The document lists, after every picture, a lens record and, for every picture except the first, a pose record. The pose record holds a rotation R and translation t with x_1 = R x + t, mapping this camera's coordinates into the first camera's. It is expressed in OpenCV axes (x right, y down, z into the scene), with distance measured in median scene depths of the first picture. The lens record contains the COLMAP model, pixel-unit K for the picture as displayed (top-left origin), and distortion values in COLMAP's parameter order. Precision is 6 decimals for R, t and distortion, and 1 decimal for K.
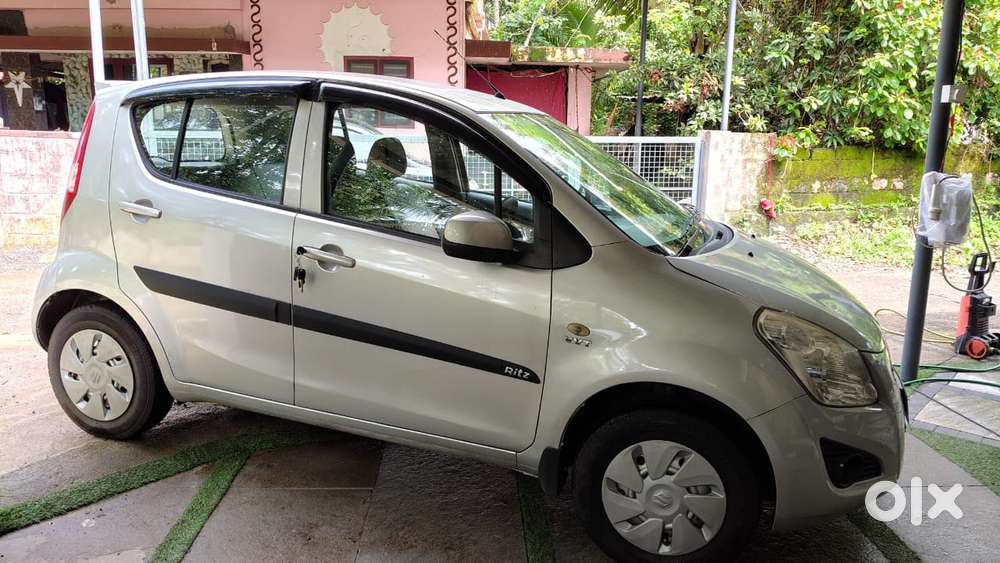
lens RADIAL K [[752.2, 0, 497.3], [0, 752.2, 277.0], [0, 0, 1]] dist [0.029793, -0.070529]
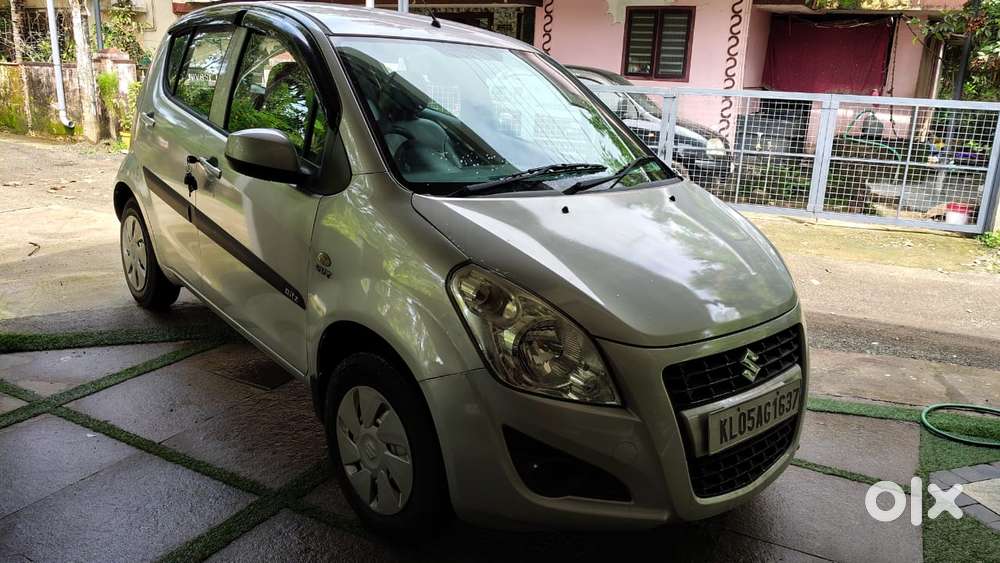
lens RADIAL K [[748.1, 0, 496.6], [0, 748.1, 275.7], [0, 0, 1]] dist [0.043228, -0.086968]
pose [[0.864358, 0.153710, -0.478810, 0.666072], [-0.130593, 0.988085, 0.081451, -0.014142], [0.485625, -0.007873, 0.874132, 0.227744]]
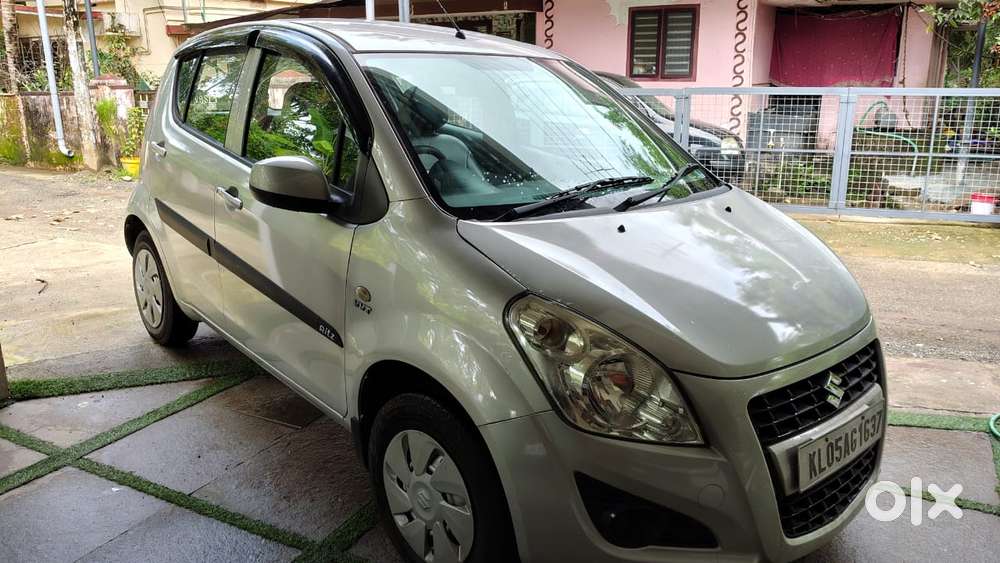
lens RADIAL K [[752.2, 0, 497.3], [0, 752.2, 277.0], [0, 0, 1]] dist [0.029793, -0.070529]
pose [[0.869495, 0.110402, -0.481446, 0.589987], [-0.085289, 0.993618, 0.073818, -0.025934], [0.486523, -0.023123, 0.873362, 0.253741]]
